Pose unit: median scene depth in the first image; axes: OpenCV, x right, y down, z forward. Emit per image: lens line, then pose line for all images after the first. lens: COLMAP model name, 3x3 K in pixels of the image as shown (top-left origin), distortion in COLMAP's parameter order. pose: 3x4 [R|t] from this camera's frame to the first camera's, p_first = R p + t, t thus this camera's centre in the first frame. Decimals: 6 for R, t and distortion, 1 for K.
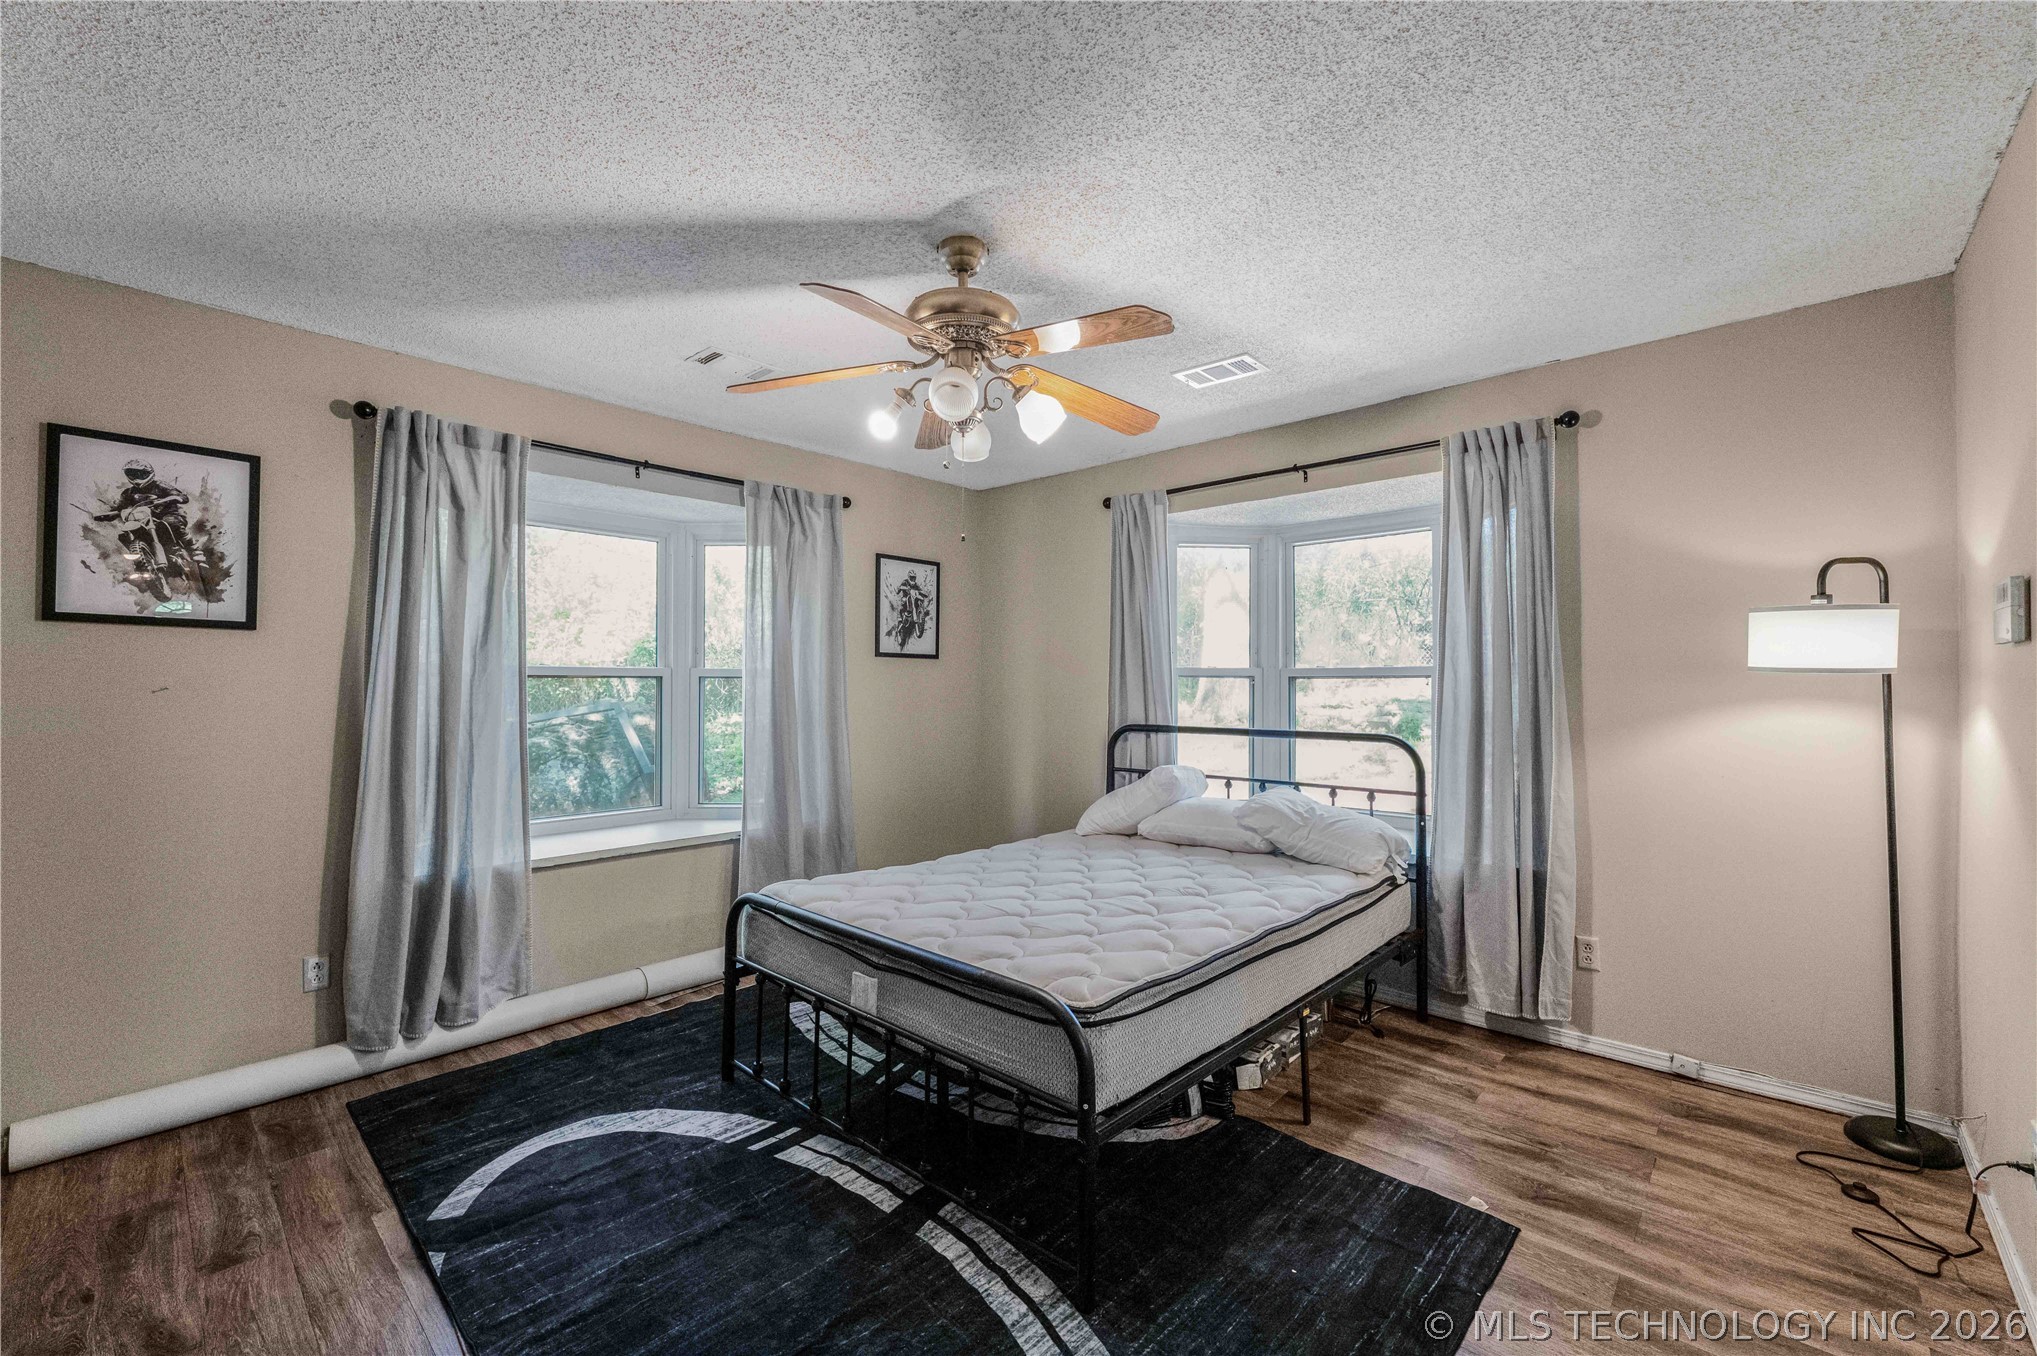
lens RADIAL K [[842.0, 0, 1014.2], [0, 842.0, 676.6], [0, 0, 1]] dist [-0.006069, 0.000273]
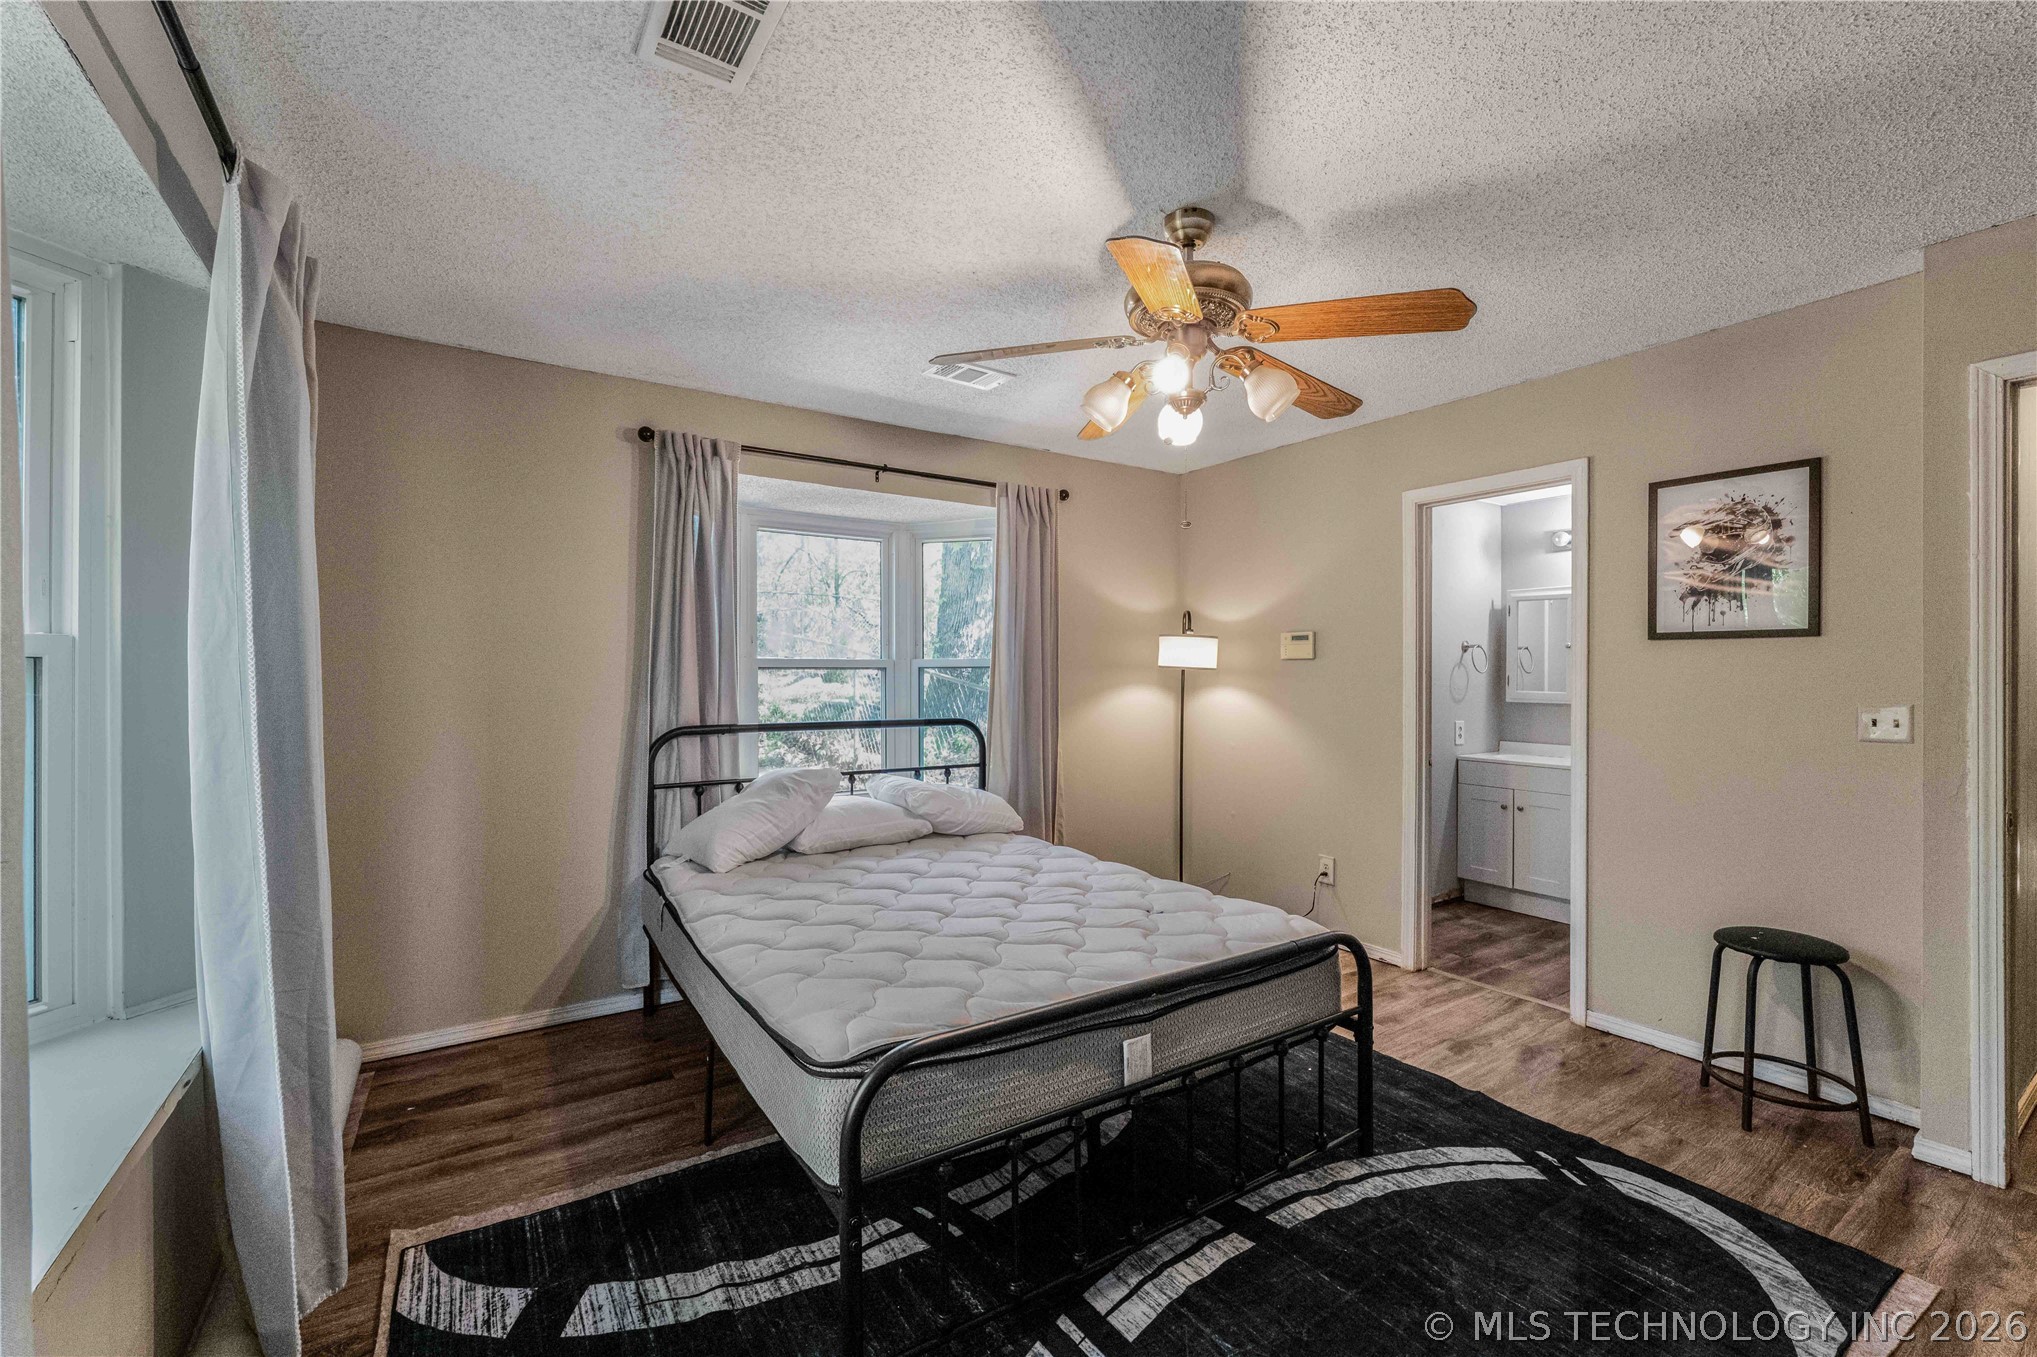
lens RADIAL K [[843.4, 0, 1006.7], [0, 843.4, 677.6], [0, 0, 1]] dist [-0.004181, -0.000028]
pose [[0.237429, -0.004287, 0.971395, -0.846004], [-0.009105, 0.999937, 0.006639, 0.003532], [-0.971362, -0.010421, 0.237375, 0.793667]]
